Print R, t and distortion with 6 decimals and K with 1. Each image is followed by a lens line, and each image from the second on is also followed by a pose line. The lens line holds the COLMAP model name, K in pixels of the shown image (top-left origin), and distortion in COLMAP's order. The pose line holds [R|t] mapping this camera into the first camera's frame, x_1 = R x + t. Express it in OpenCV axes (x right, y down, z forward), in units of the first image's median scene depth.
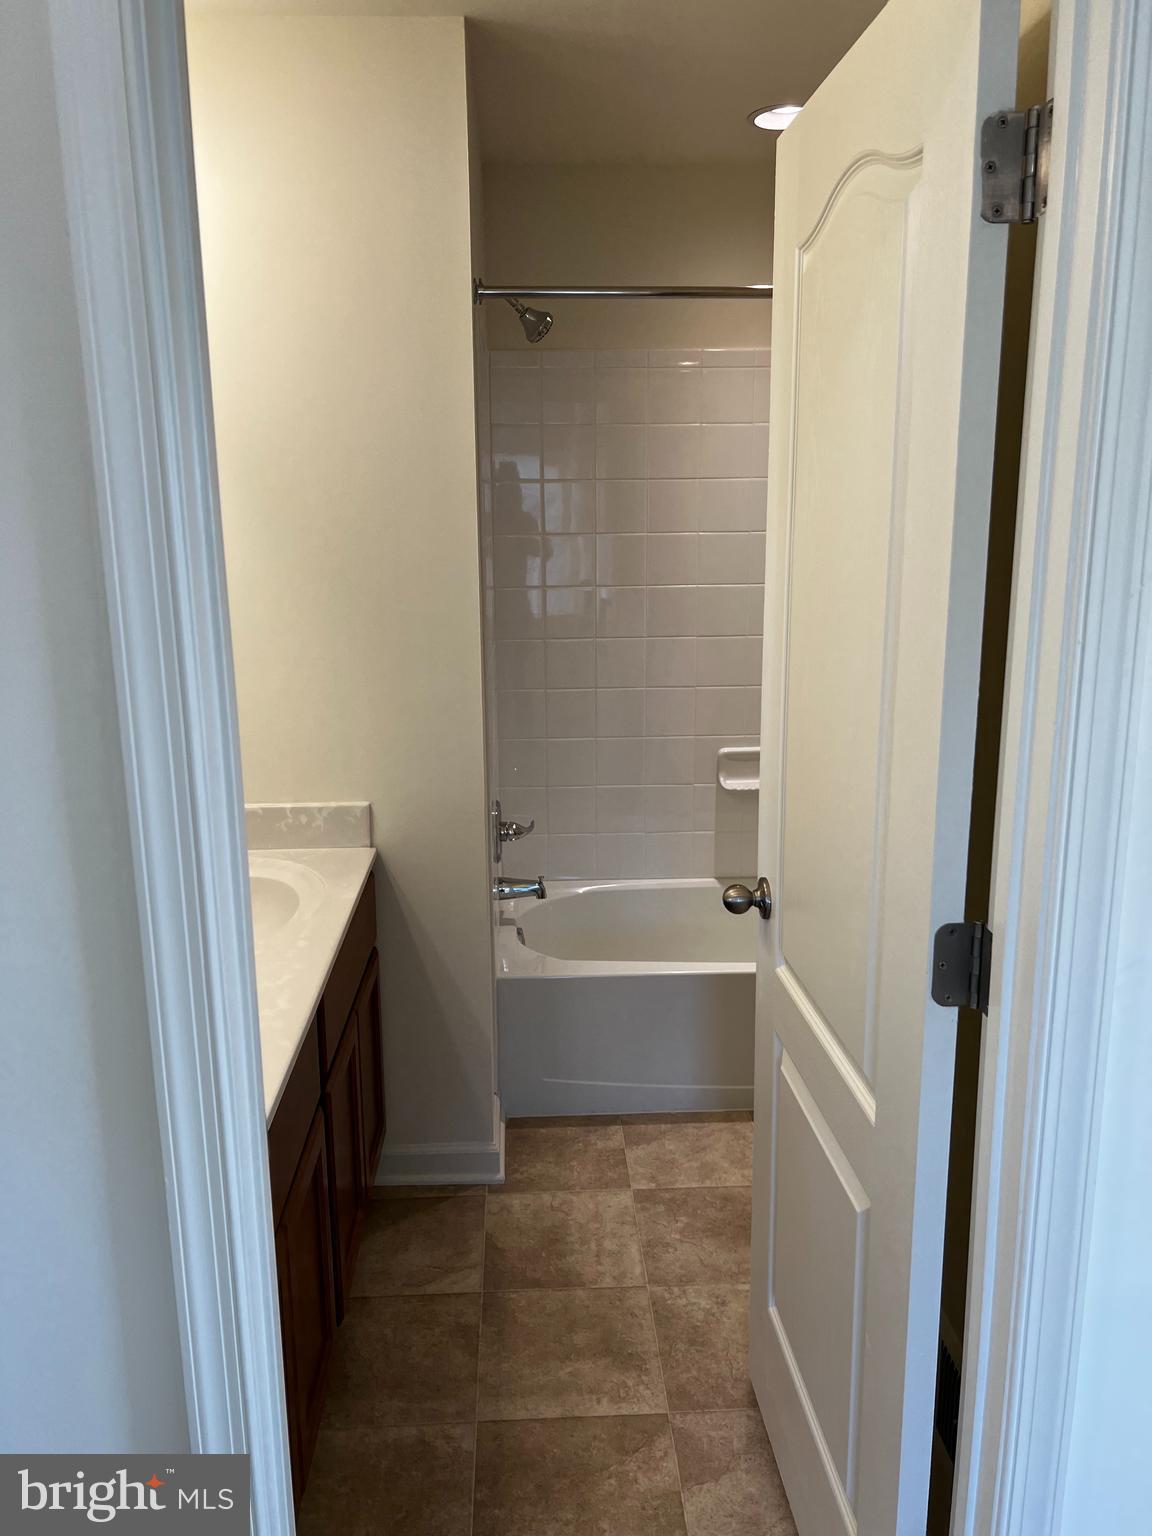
lens RADIAL K [[1149.8, 0, 575.3], [0, 1149.8, 762.8], [0, 0, 1]] dist [0.050086, -0.063335]
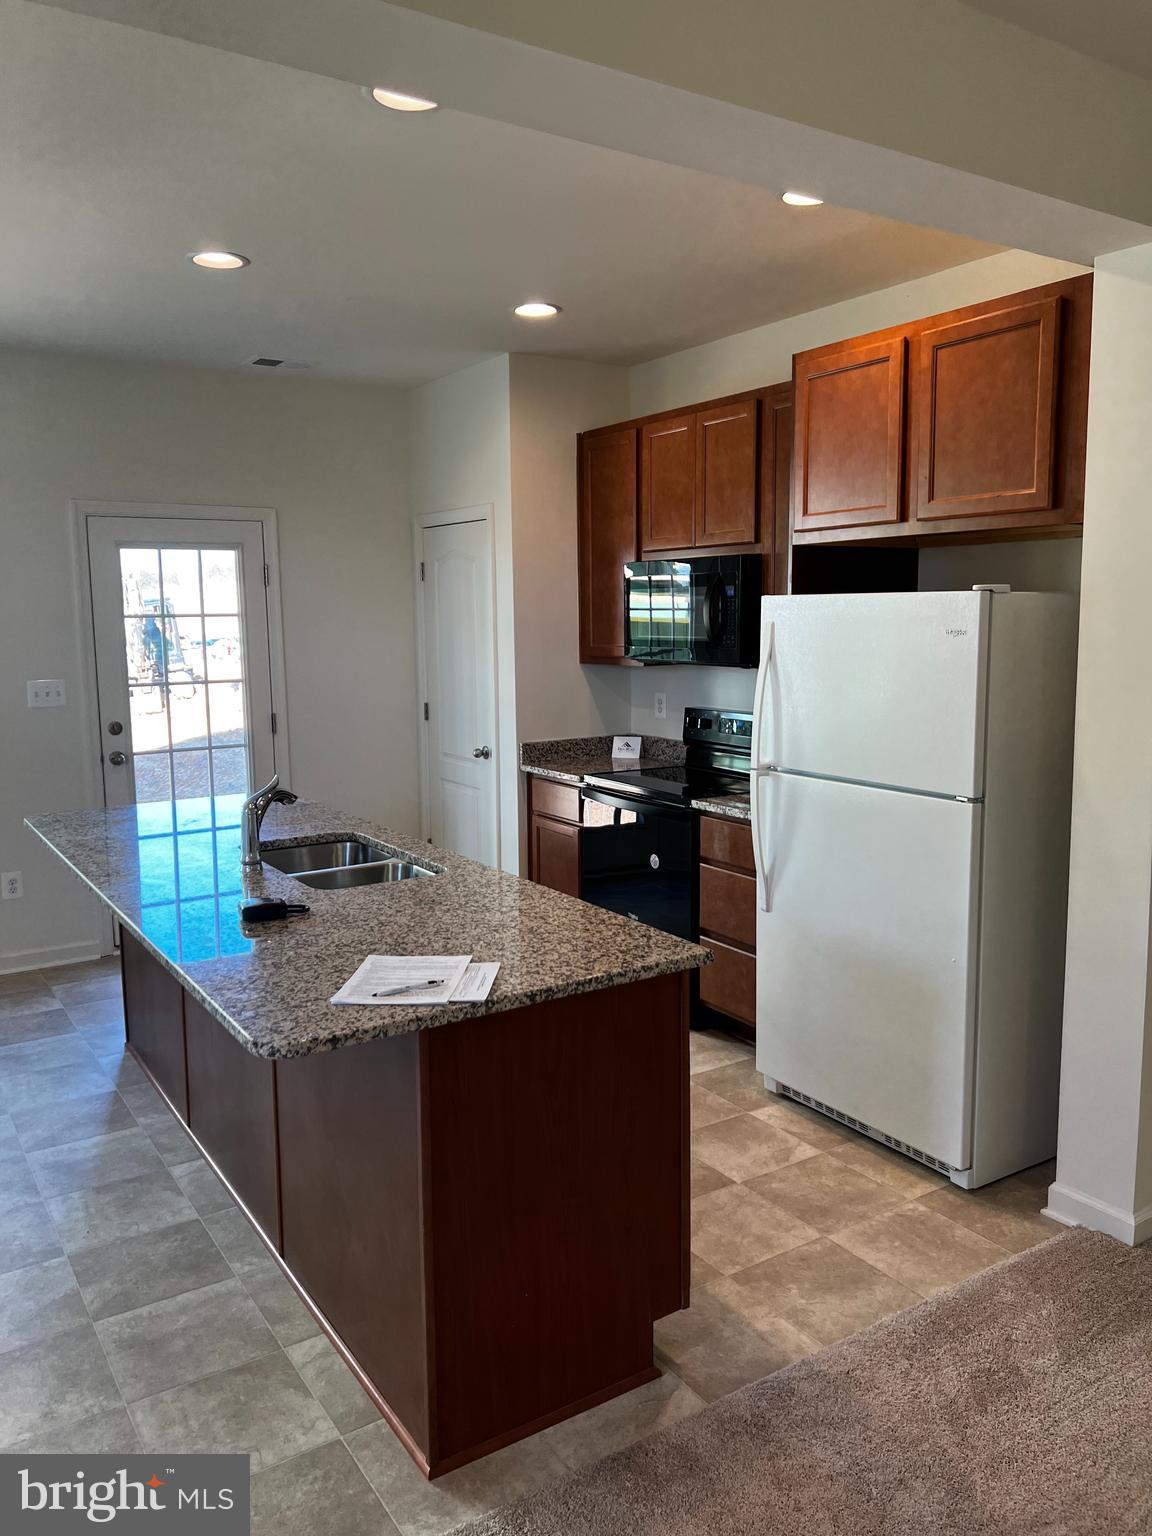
lens RADIAL K [[1149.8, 0, 569.8], [0, 1149.8, 760.3], [0, 0, 1]] dist [0.050086, -0.063335]
pose [[-0.862758, 0.092508, -0.497082, 0.192865], [-0.092597, 0.937585, 0.335203, -0.491572], [0.497066, 0.335227, -0.800343, 1.943832]]
